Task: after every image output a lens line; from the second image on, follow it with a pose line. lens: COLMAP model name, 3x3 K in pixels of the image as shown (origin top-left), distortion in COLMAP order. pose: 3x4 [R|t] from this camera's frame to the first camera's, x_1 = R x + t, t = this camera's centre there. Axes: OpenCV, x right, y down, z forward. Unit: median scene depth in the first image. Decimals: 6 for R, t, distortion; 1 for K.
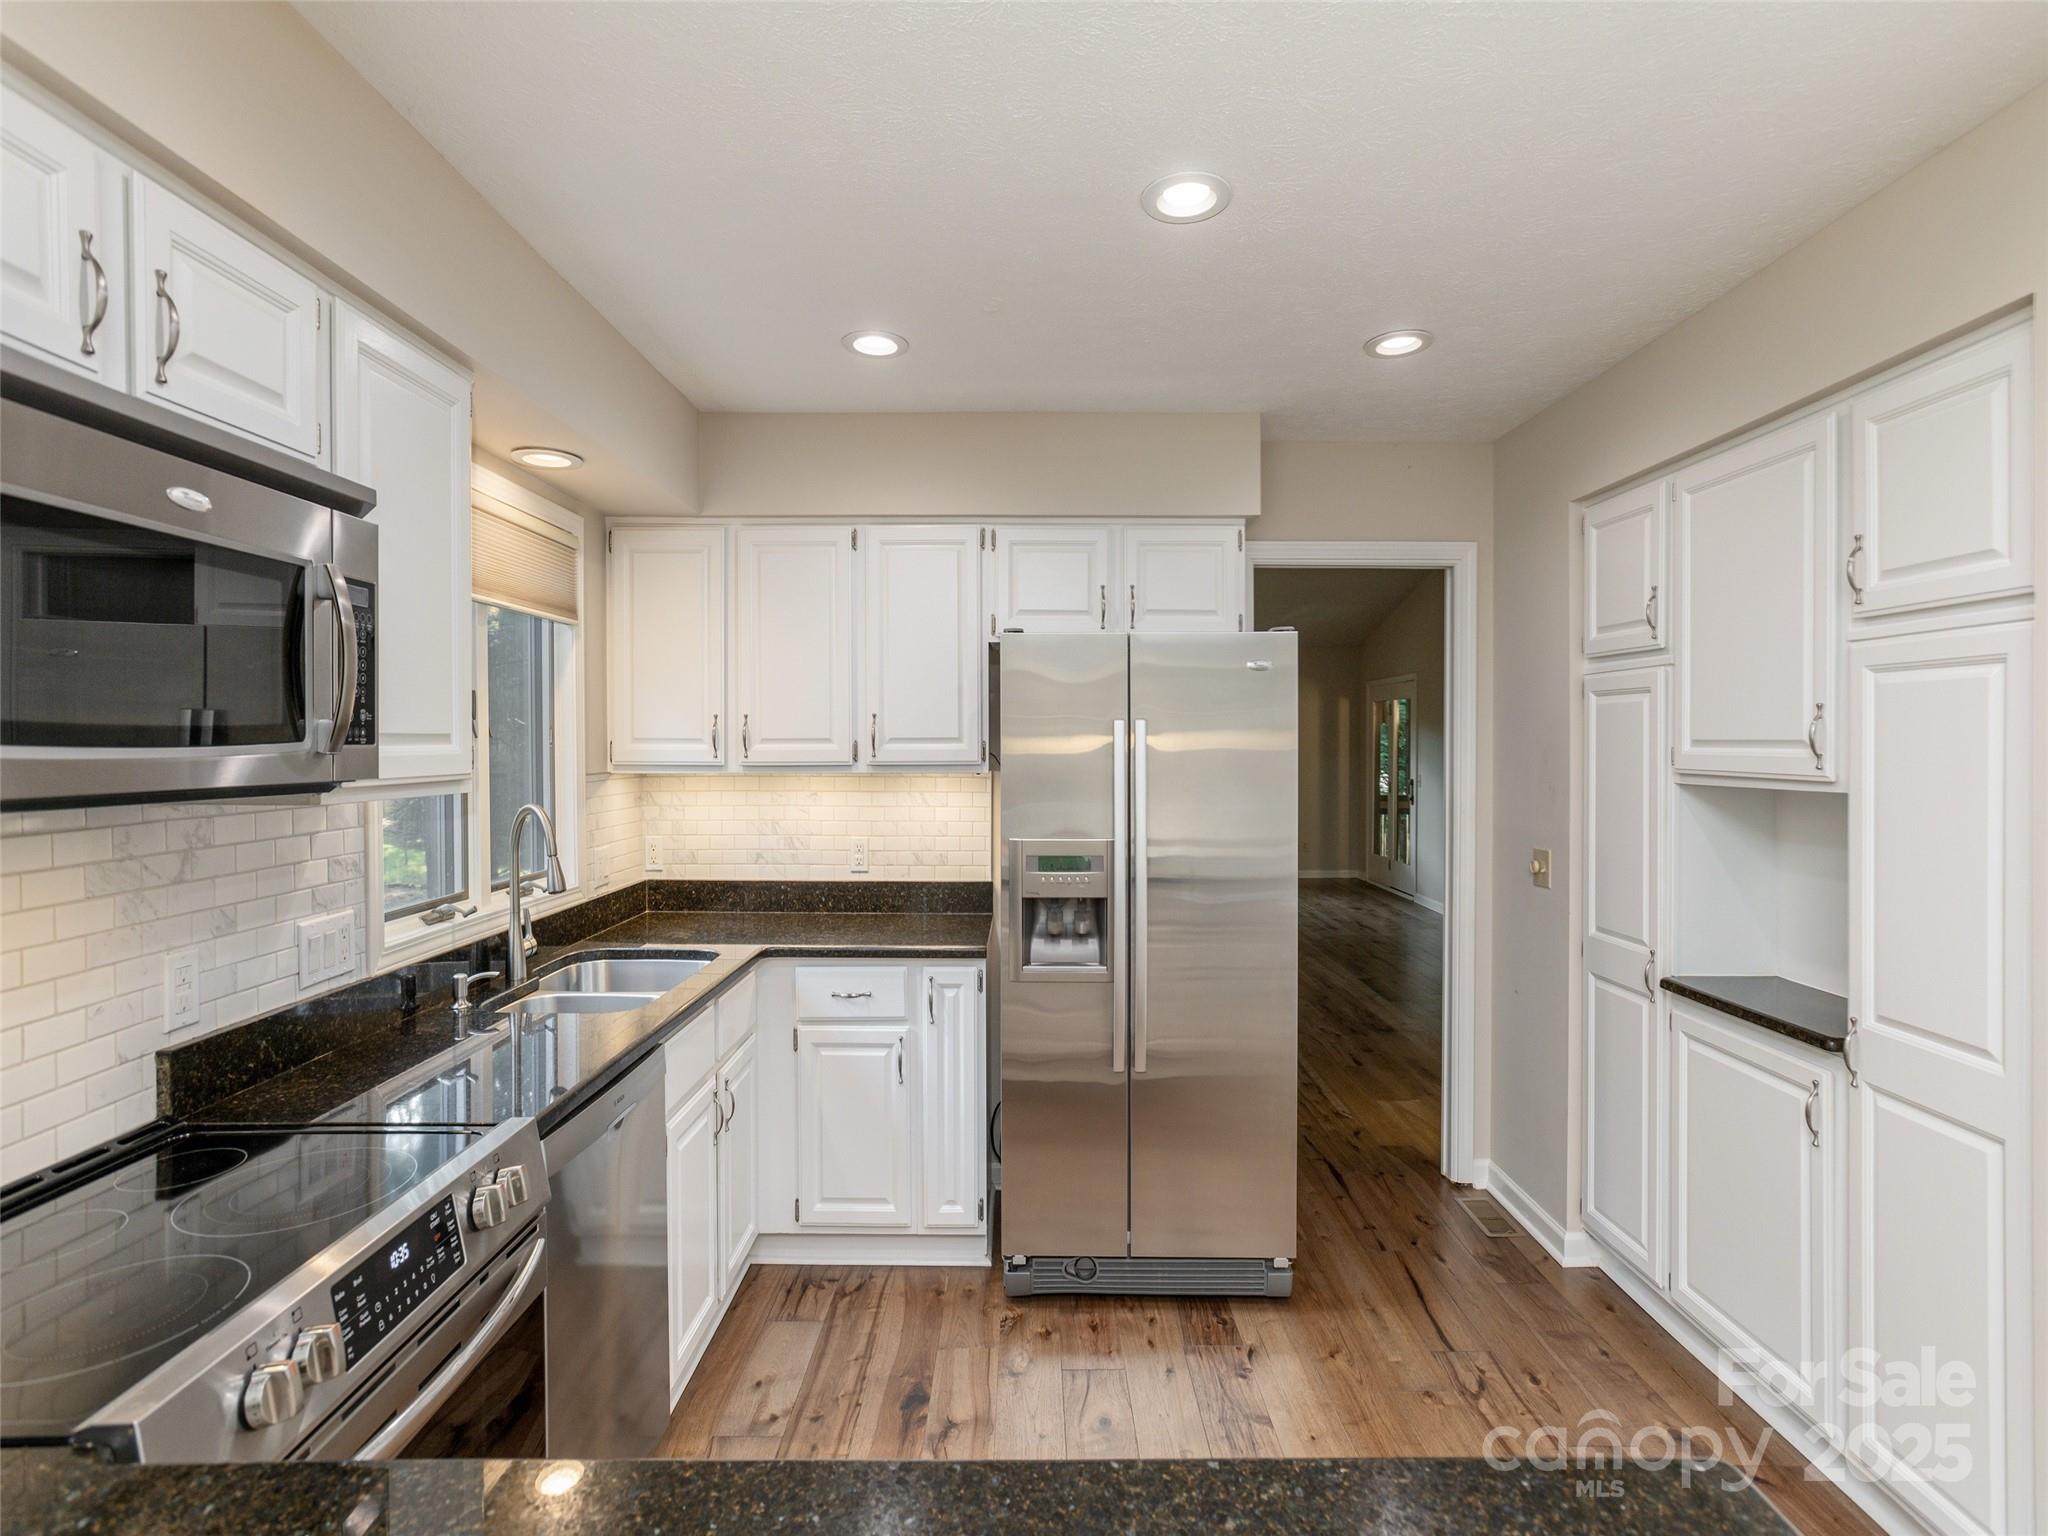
lens RADIAL K [[990.9, 0, 950.1], [0, 990.9, 759.4], [0, 0, 1]] dist [-0.012879, 0.015889]
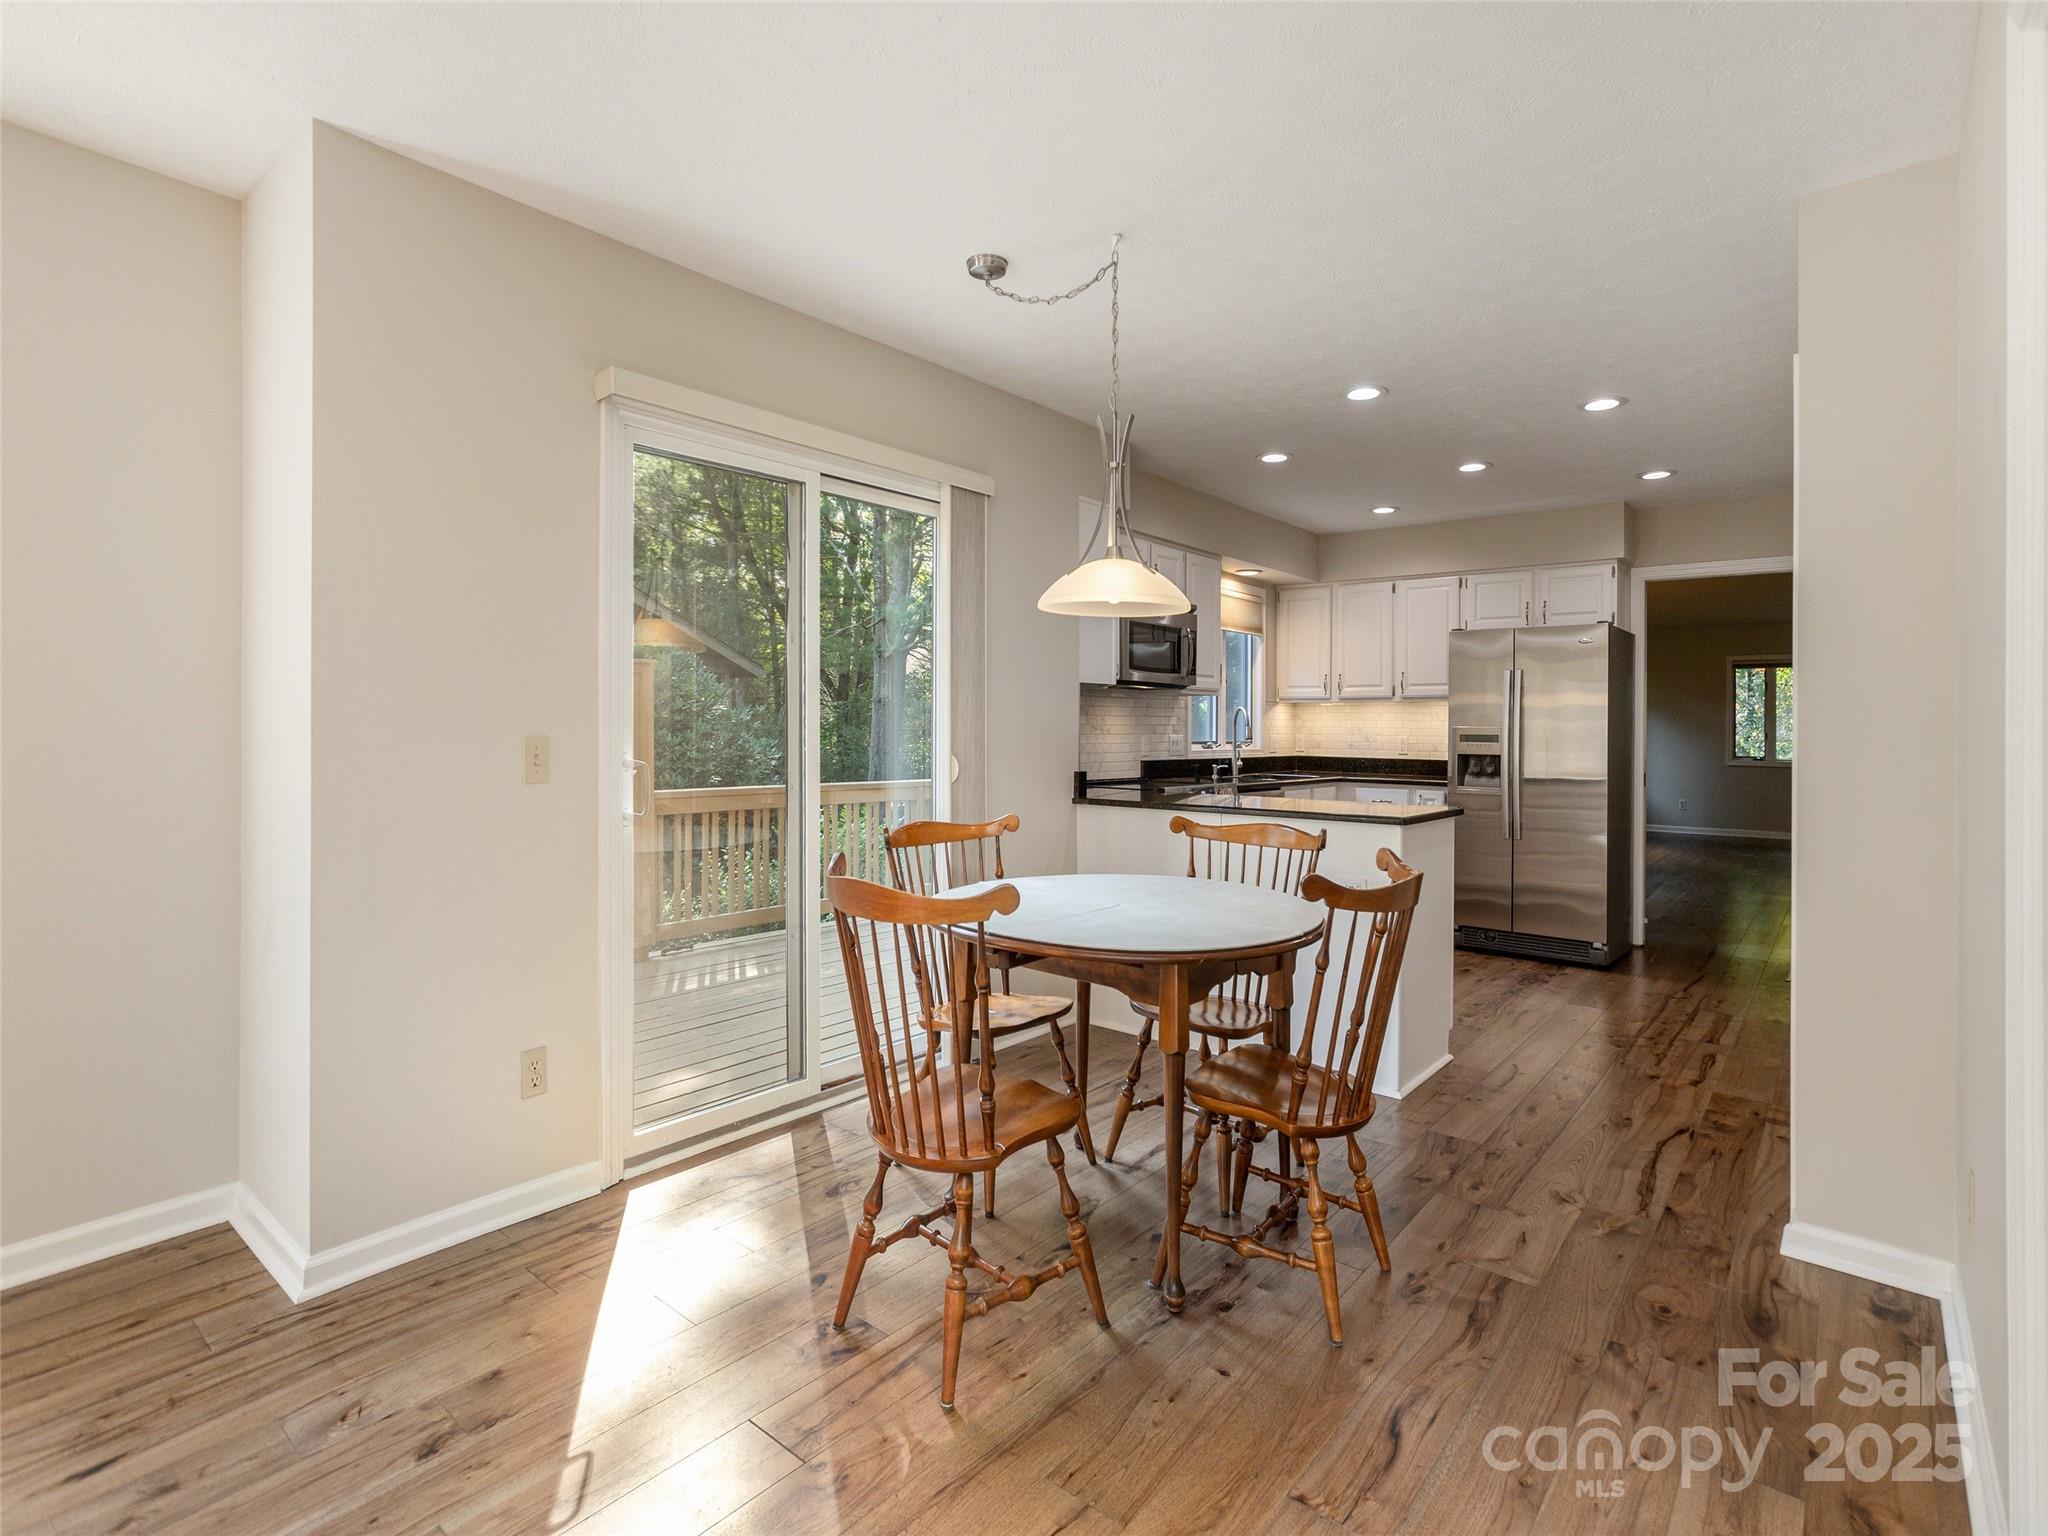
lens RADIAL K [[990.9, 0, 1023.8], [0, 990.9, 717.7], [0, 0, 1]] dist [-0.012879, 0.015889]
pose [[0.795626, 0.003166, -0.605779, 0.612095], [-0.022620, 0.999444, -0.024485, 0.130634], [0.605365, 0.033184, 0.795256, -1.239481]]
